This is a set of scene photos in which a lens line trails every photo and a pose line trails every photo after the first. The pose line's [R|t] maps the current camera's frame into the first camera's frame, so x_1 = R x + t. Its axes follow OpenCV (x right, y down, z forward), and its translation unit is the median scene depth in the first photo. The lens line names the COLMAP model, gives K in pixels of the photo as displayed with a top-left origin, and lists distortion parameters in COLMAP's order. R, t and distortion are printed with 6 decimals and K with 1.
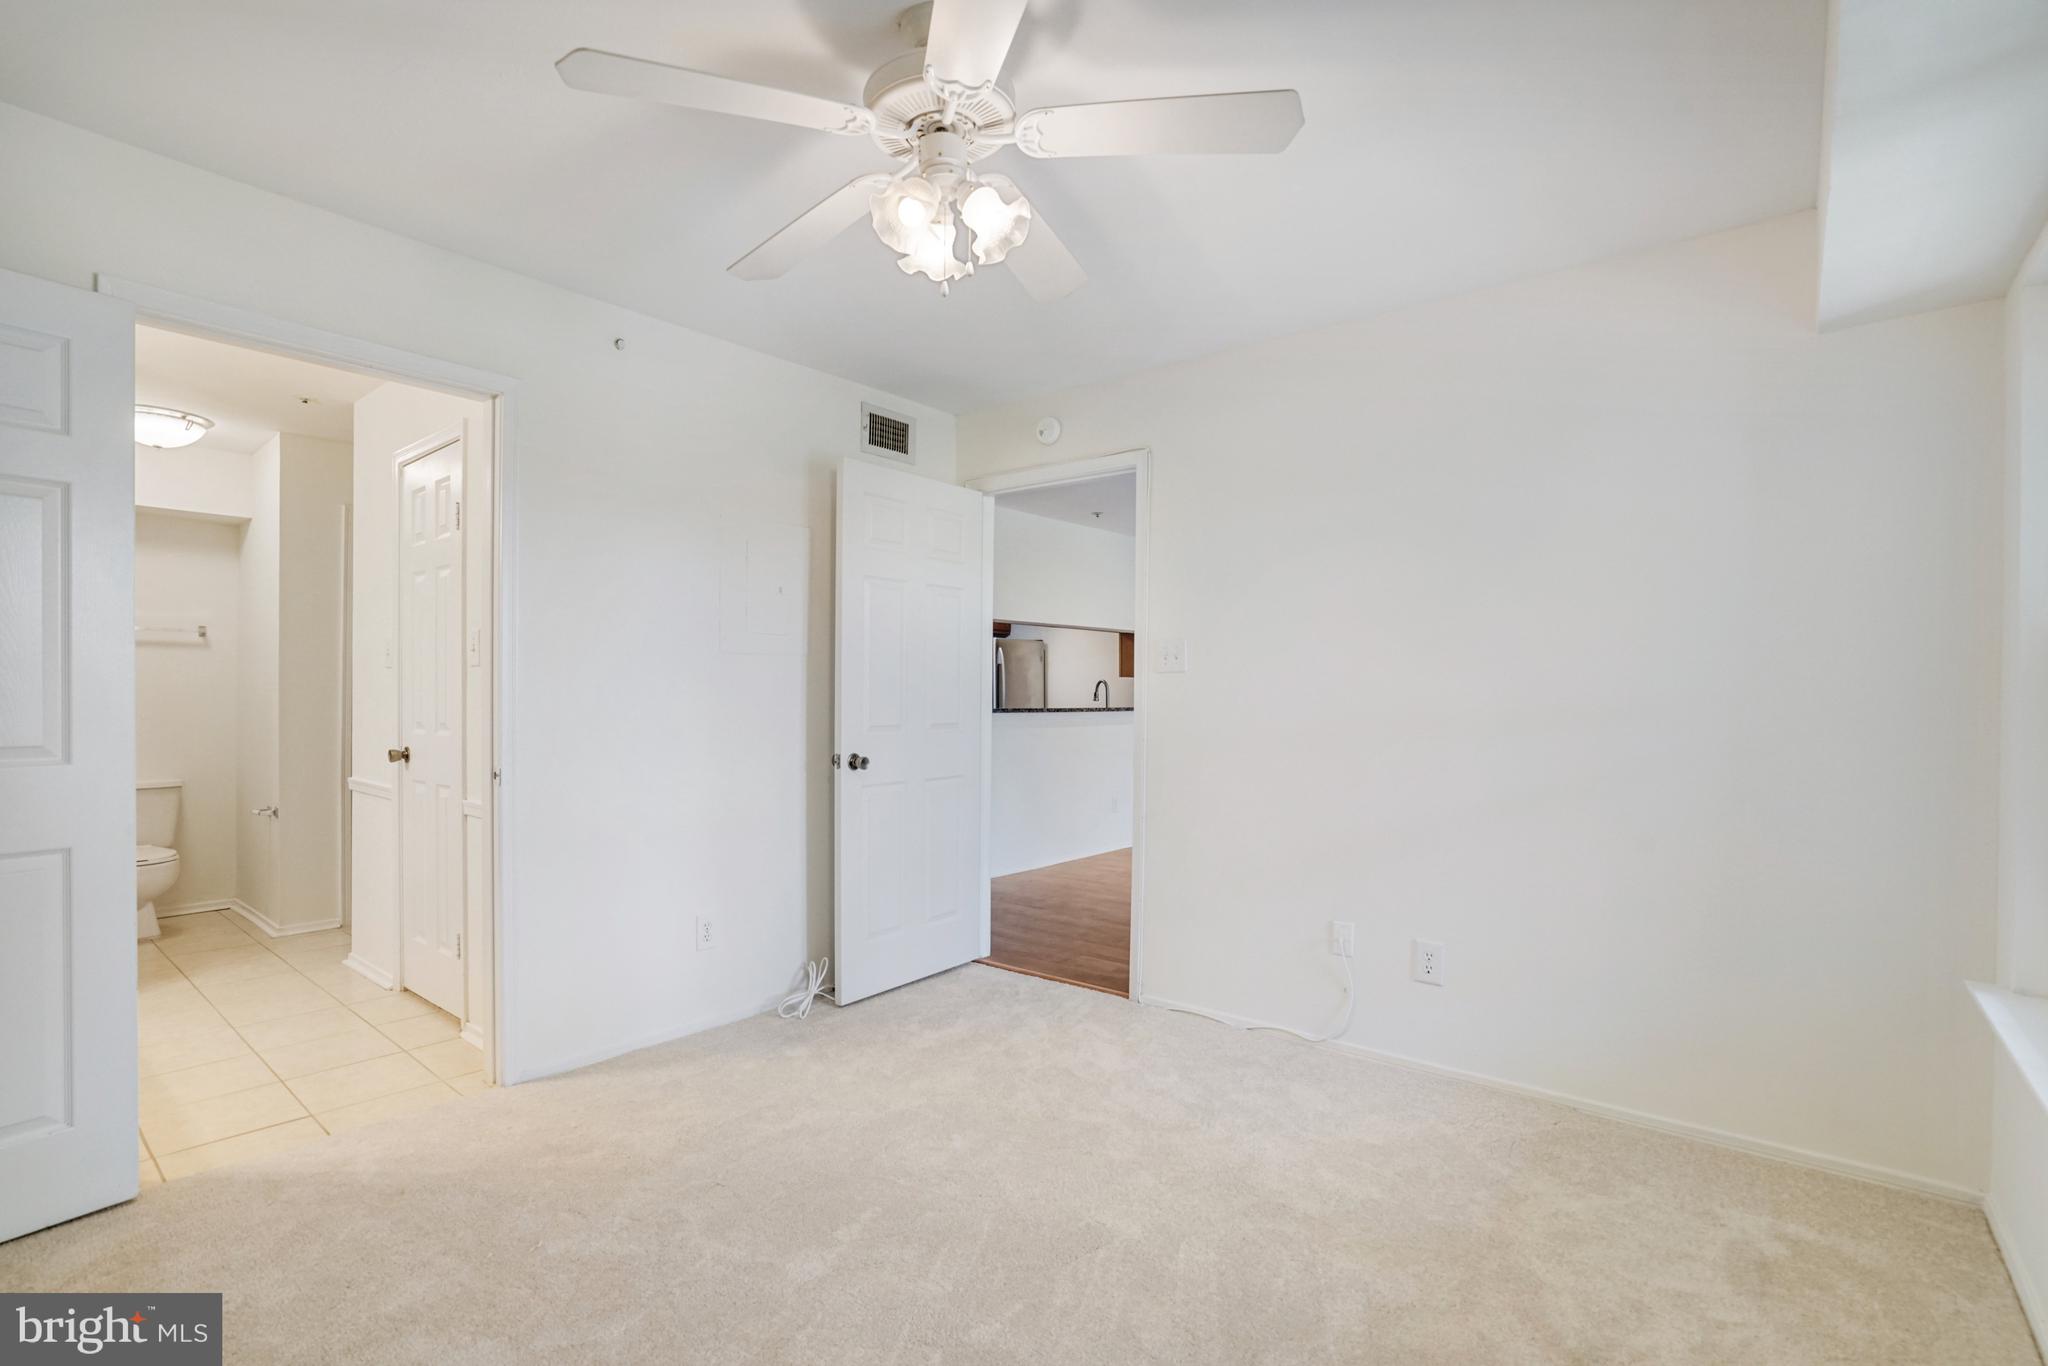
lens RADIAL K [[937.7, 0, 1014.3], [0, 937.7, 686.2], [0, 0, 1]] dist [-0.049559, 0.019048]
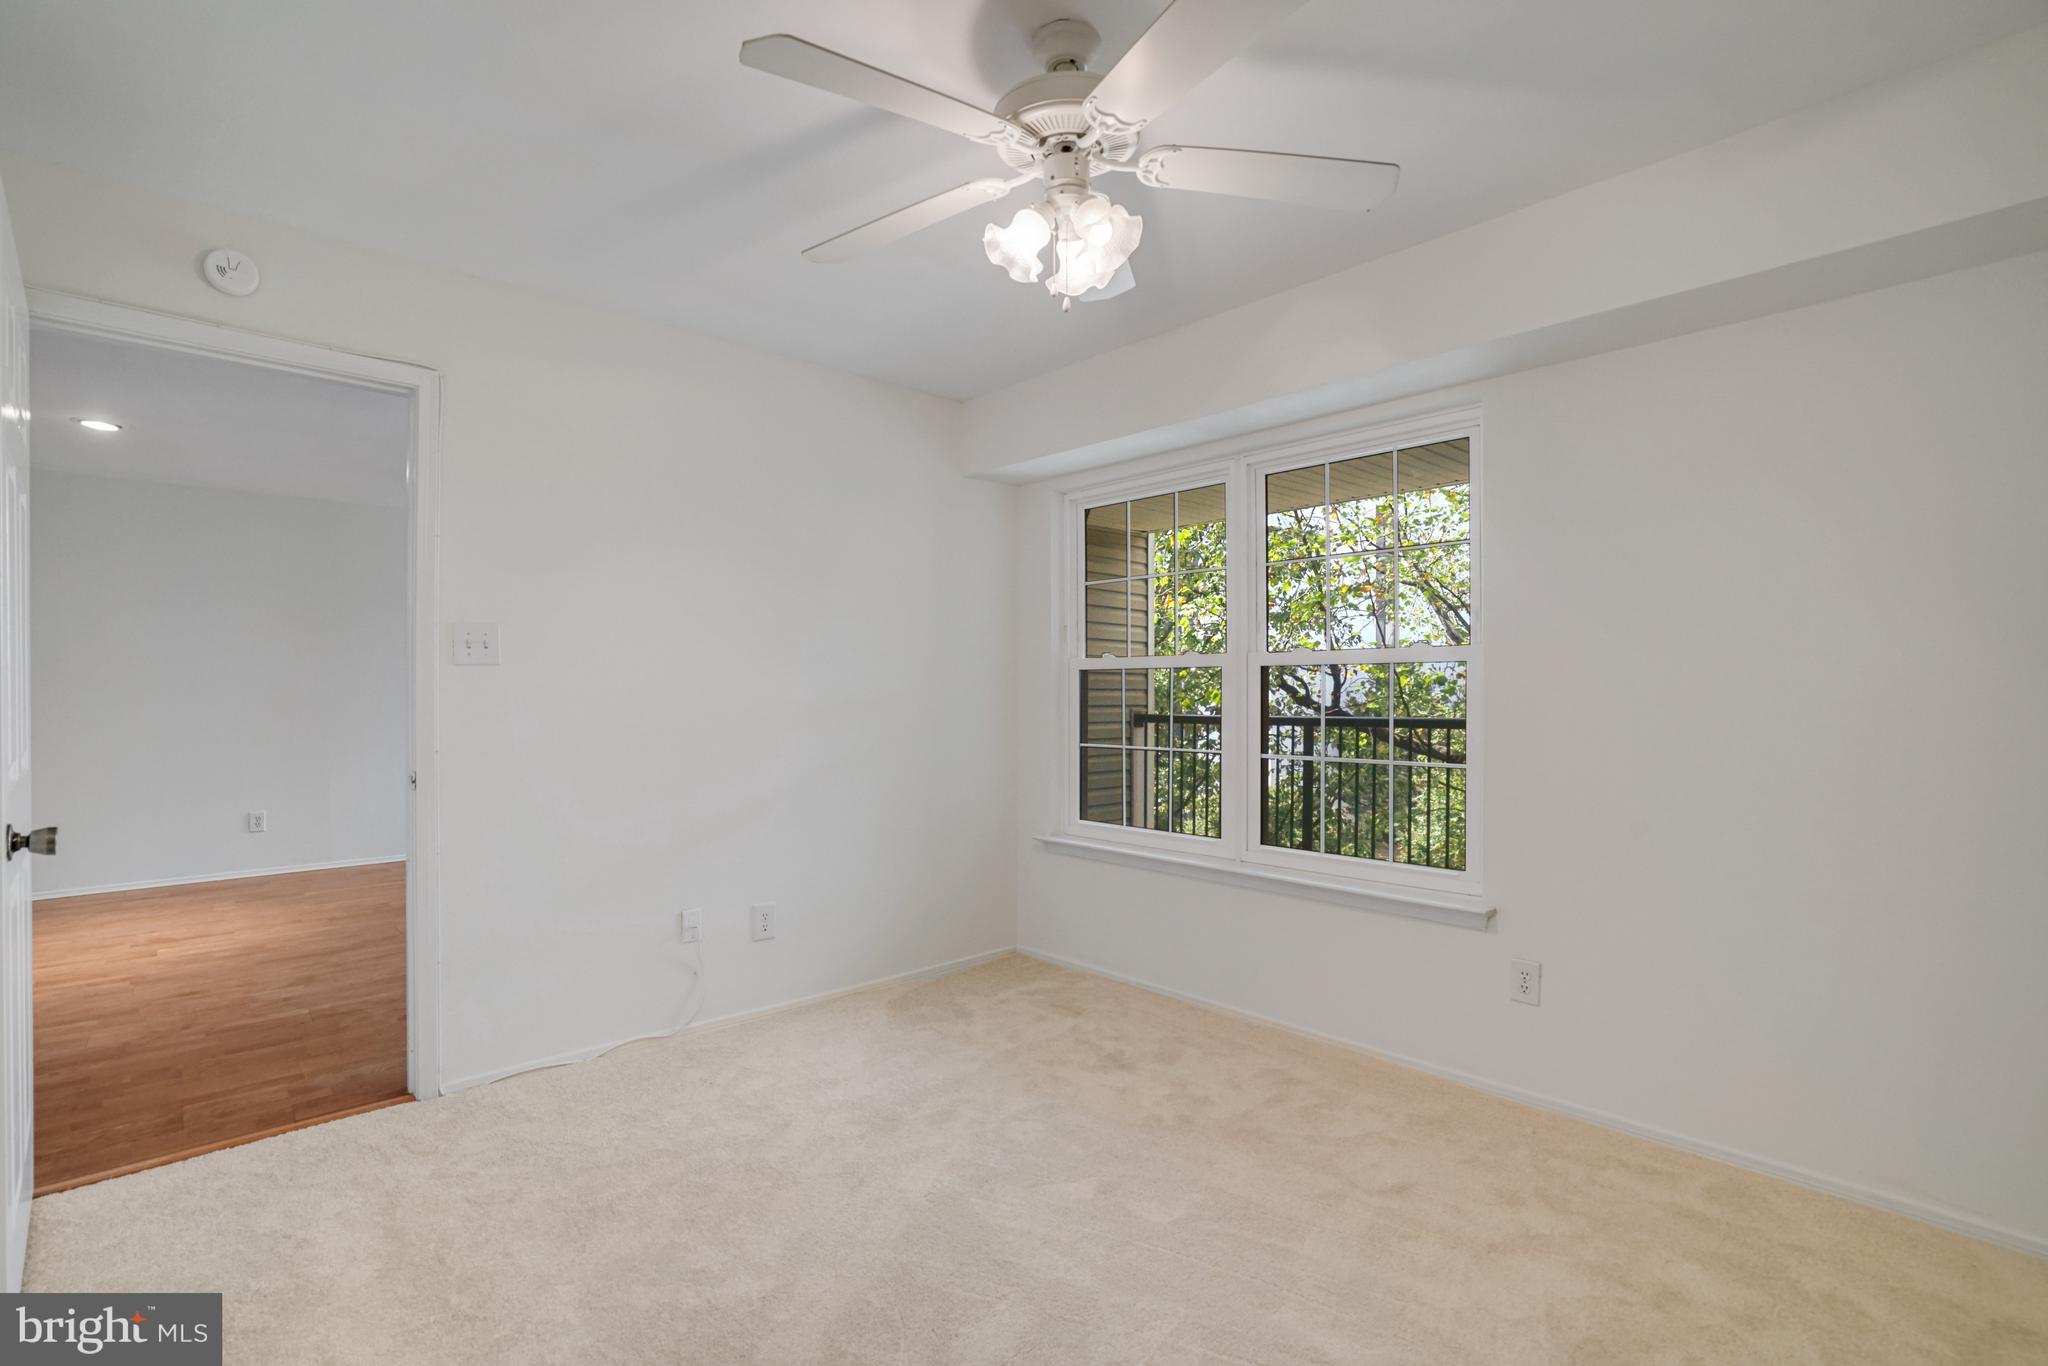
lens RADIAL K [[937.7, 0, 1014.3], [0, 937.7, 686.2], [0, 0, 1]] dist [-0.049559, 0.019048]
pose [[0.133914, -0.006214, 0.990973, -0.631261], [-0.013645, 0.999874, 0.008113, -0.011393], [-0.990899, -0.014609, 0.133812, 0.503428]]
